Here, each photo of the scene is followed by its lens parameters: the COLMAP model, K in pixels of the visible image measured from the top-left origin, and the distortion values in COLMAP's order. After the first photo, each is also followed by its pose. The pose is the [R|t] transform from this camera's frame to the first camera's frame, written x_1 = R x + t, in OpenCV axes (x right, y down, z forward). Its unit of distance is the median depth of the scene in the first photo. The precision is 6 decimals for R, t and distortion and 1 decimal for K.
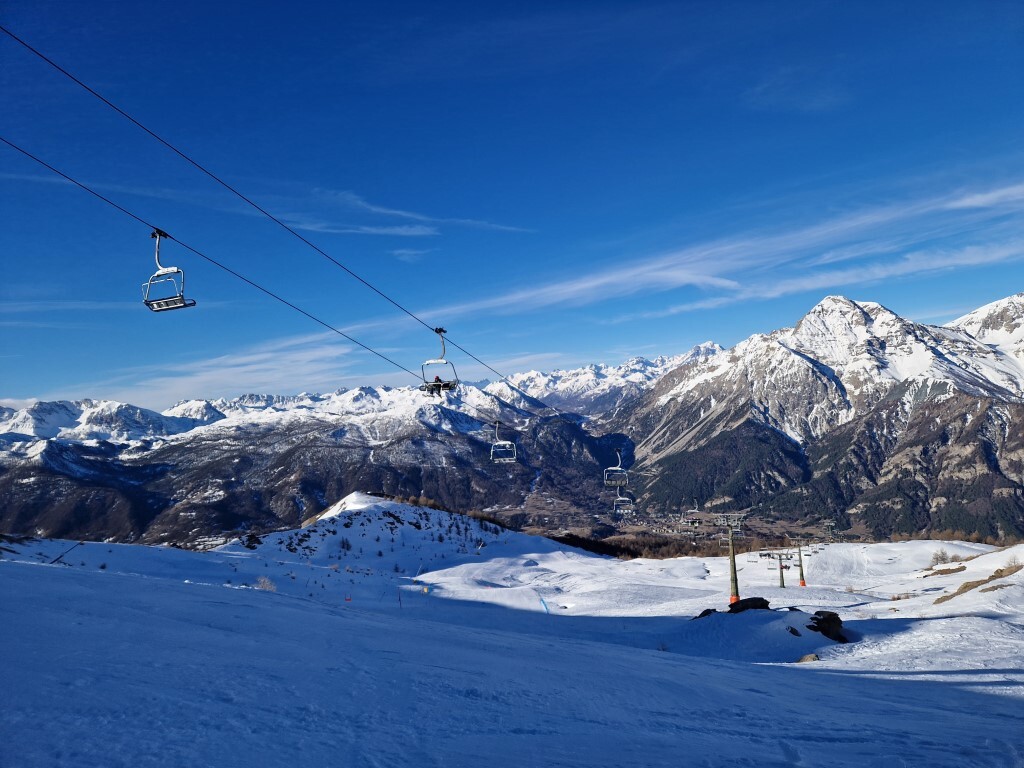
lens RADIAL K [[685.2, 0, 512.0], [0, 685.2, 384.0], [0, 0, 1]] dist [0.115863, -0.099699]
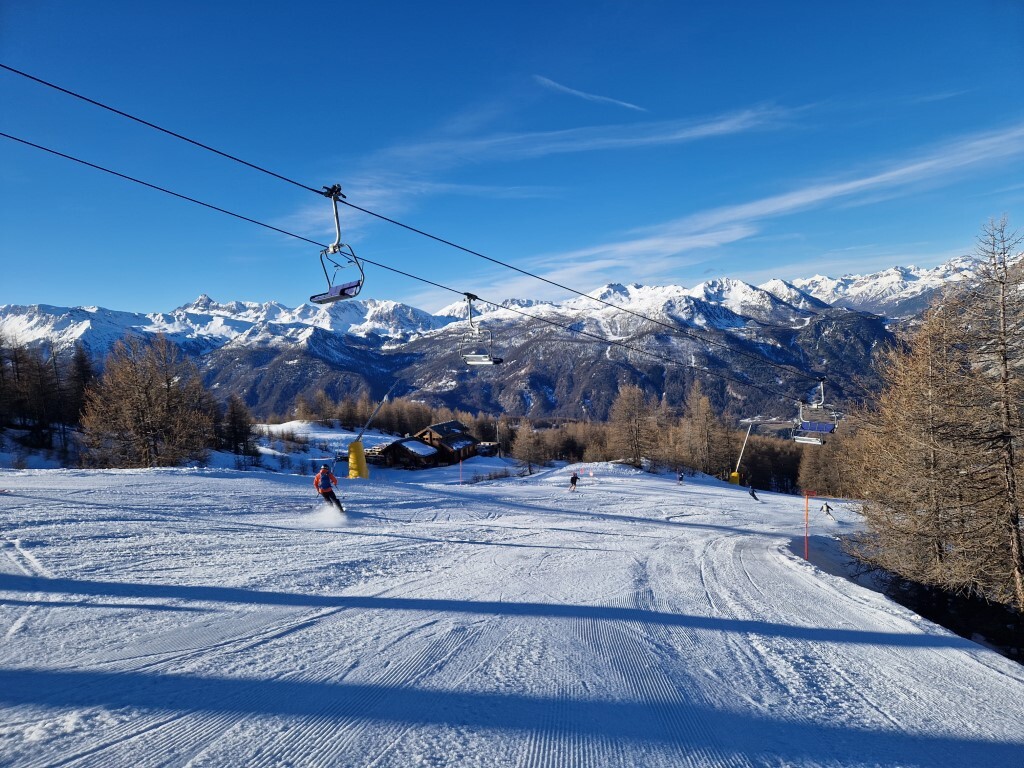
lens RADIAL K [[685.2, 0, 512.0], [0, 685.2, 384.0], [0, 0, 1]] dist [0.115863, -0.099699]
pose [[0.929747, 0.046313, -0.365275, 0.002267], [0.000324, 0.991955, 0.126594, 0.026795], [0.368199, -0.117819, 0.922252, 0.113951]]
